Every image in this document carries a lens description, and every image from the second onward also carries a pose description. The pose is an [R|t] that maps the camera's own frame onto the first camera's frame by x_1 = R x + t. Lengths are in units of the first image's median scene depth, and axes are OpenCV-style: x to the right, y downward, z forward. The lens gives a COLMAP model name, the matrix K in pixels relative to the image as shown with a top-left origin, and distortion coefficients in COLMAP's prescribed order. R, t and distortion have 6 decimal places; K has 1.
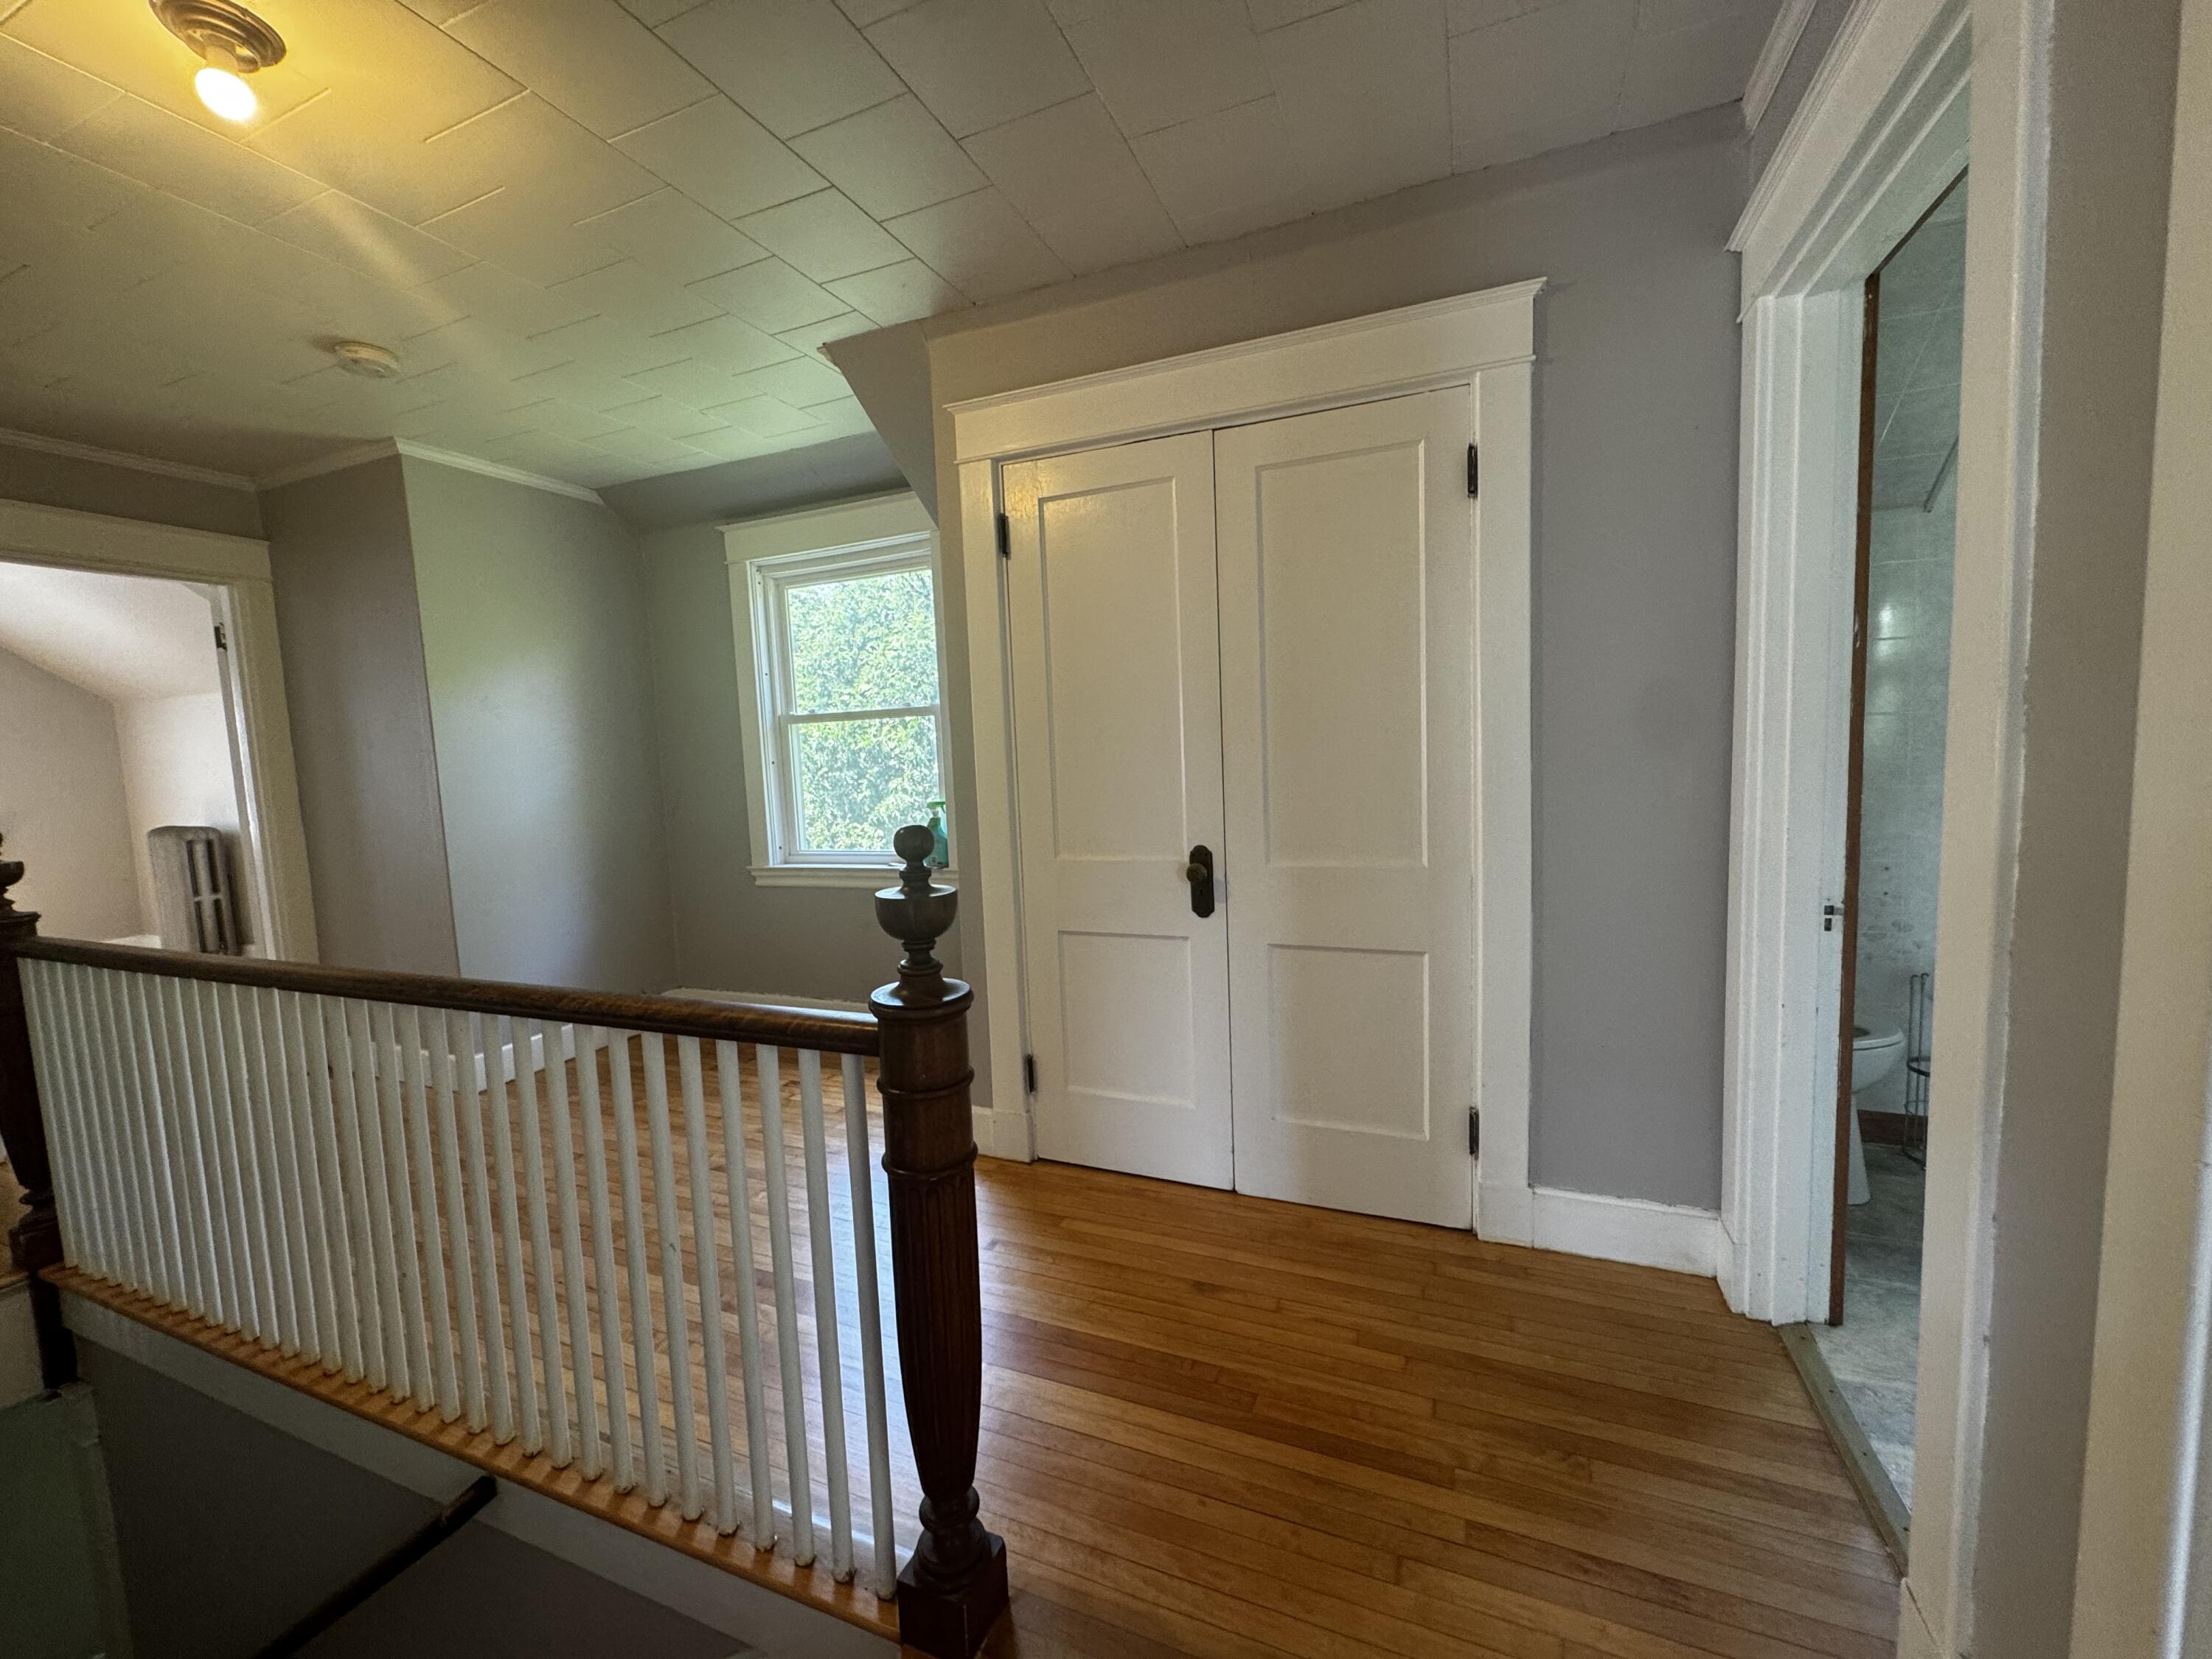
lens RADIAL K [[884.5, 0, 1106.2], [0, 884.5, 827.8], [0, 0, 1]] dist [-0.005306, 0.000405]
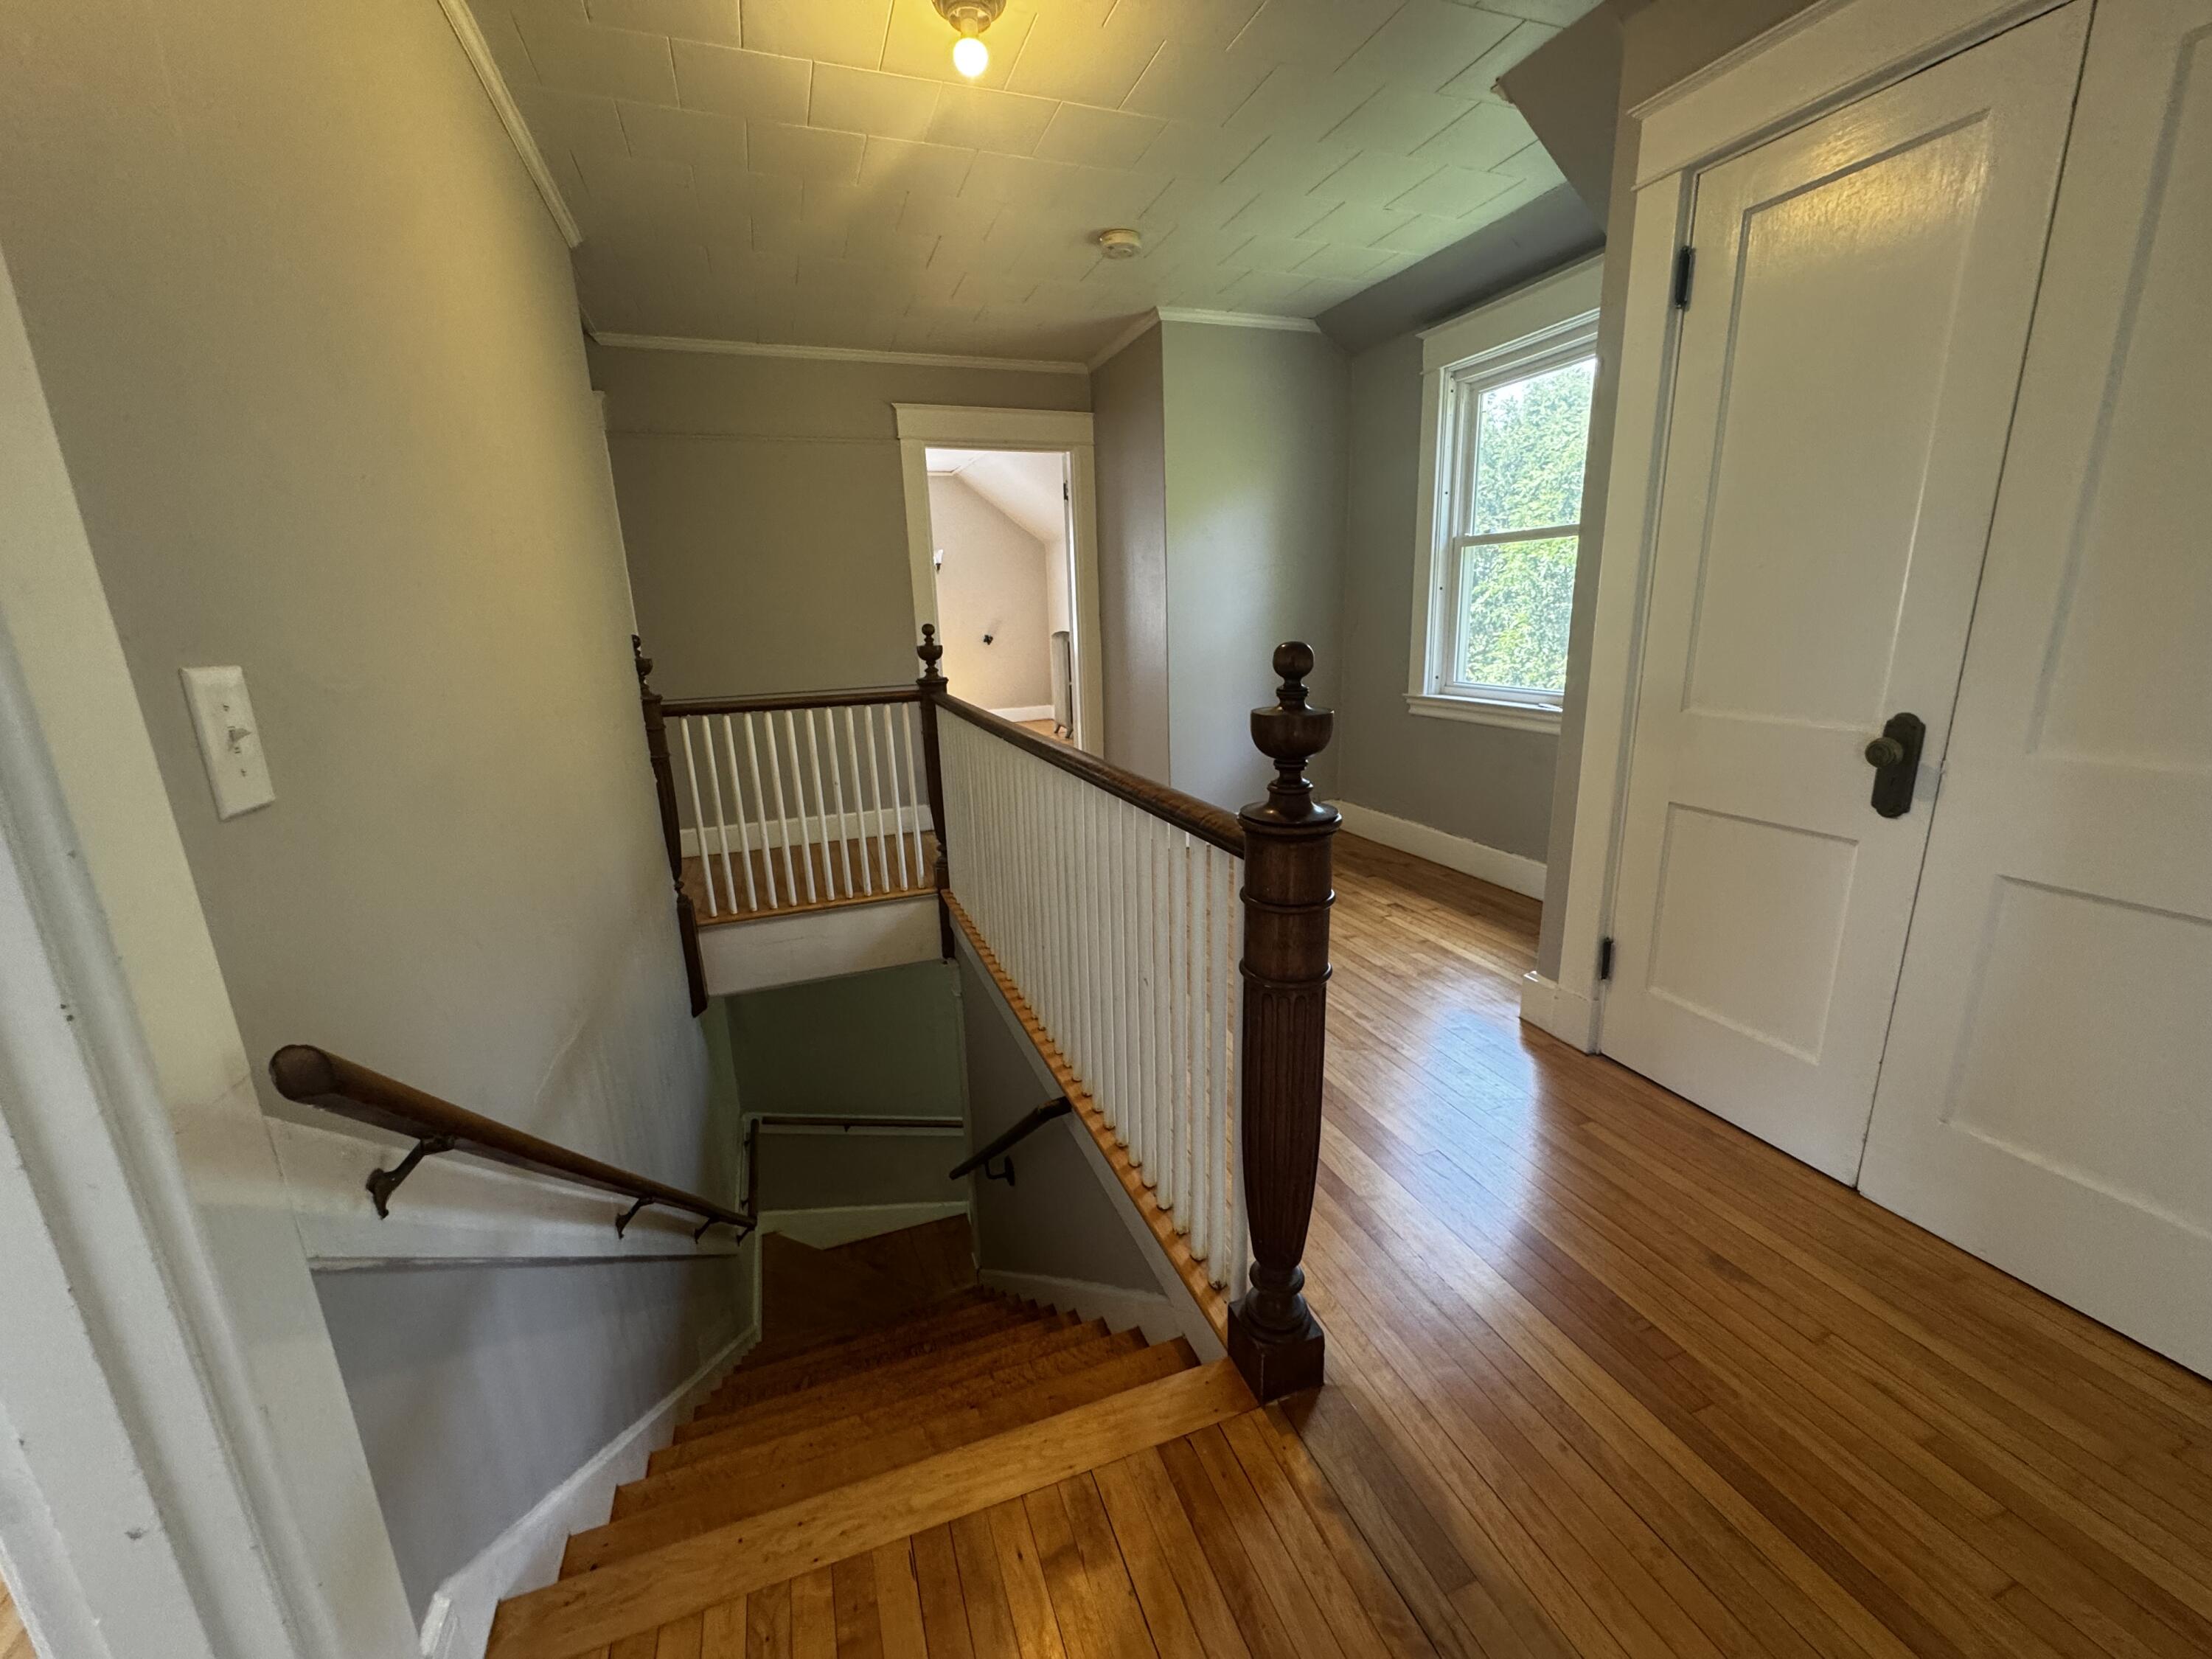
lens RADIAL K [[884.5, 0, 1109.1], [0, 884.5, 828.8], [0, 0, 1]] dist [-0.005306, 0.000405]
pose [[0.680946, 0.197475, -0.705206, 0.174487], [-0.063250, 0.975218, 0.212012, 0.002081], [0.729597, -0.099765, 0.676561, 0.078636]]
